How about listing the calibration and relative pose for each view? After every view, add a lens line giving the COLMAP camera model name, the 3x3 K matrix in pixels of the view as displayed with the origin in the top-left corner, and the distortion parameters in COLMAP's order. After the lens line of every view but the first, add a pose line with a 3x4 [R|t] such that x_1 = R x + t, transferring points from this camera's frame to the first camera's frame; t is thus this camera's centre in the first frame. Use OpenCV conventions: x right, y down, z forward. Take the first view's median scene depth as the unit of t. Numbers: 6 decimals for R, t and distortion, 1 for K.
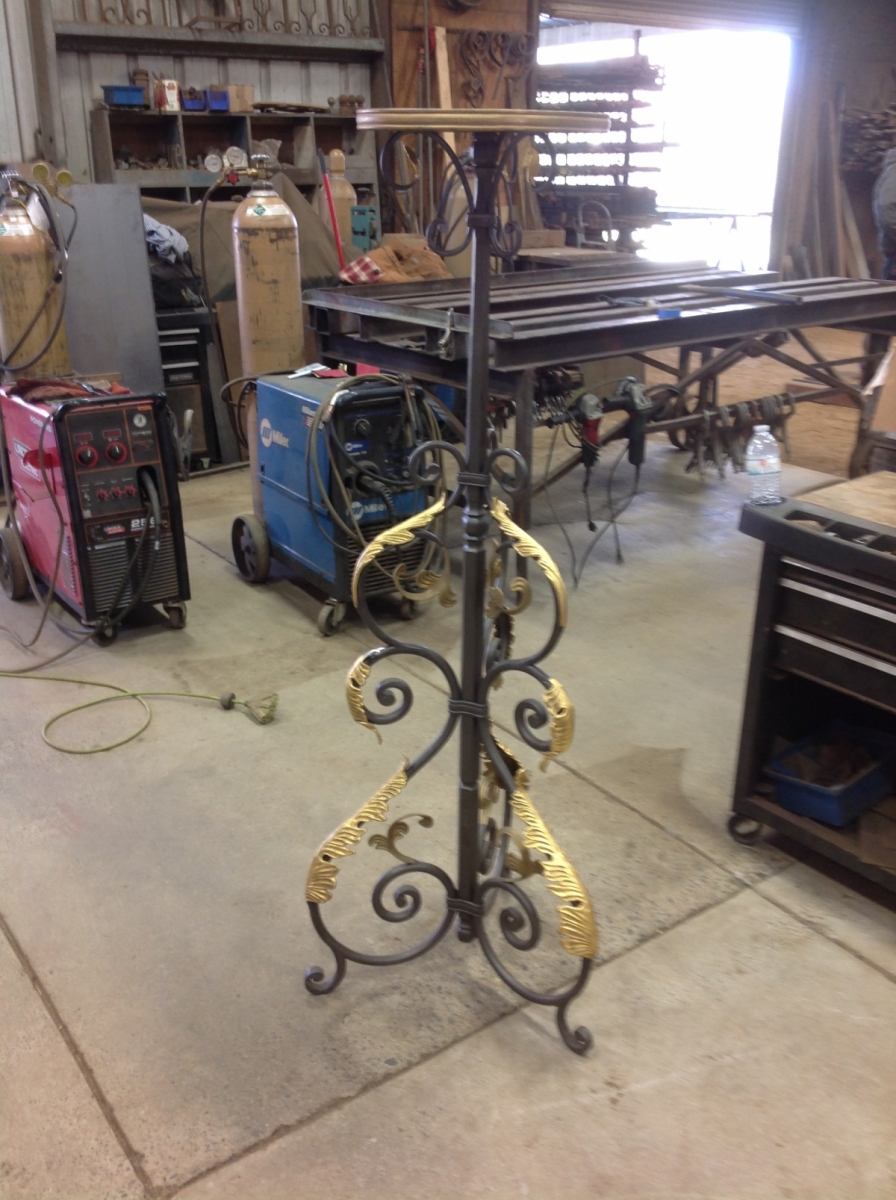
lens RADIAL K [[1178.2, 0, 448.0], [0, 1178.2, 600.0], [0, 0, 1]] dist [0.174165, -0.380105]
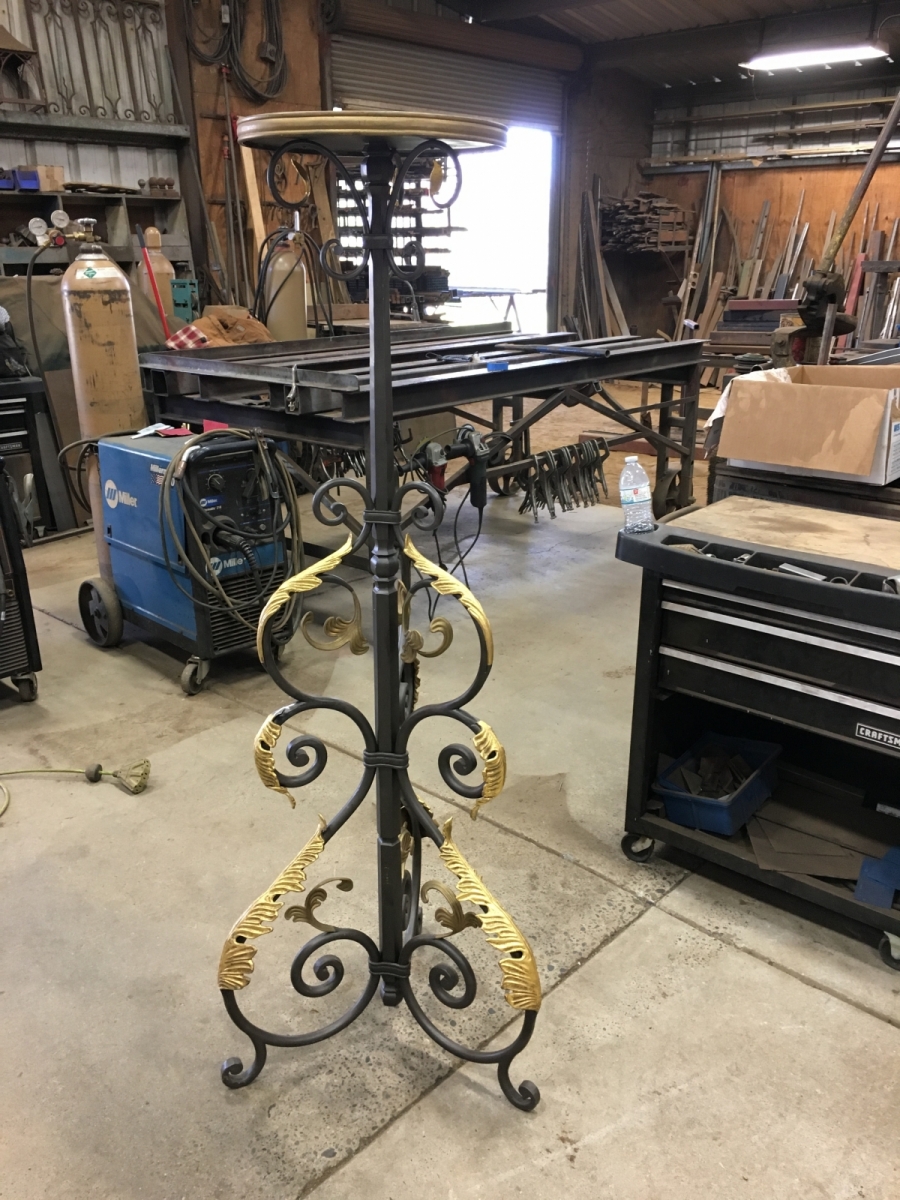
lens RADIAL K [[1025.9, 0, 450.0], [0, 1025.9, 600.0], [0, 0, 1]] dist [0.106846, -0.140422]
pose [[0.978888, -0.070040, 0.192023, -0.060201], [0.077940, 0.996382, -0.033889, -0.002852], [-0.188955, 0.048139, 0.980805, 0.129489]]
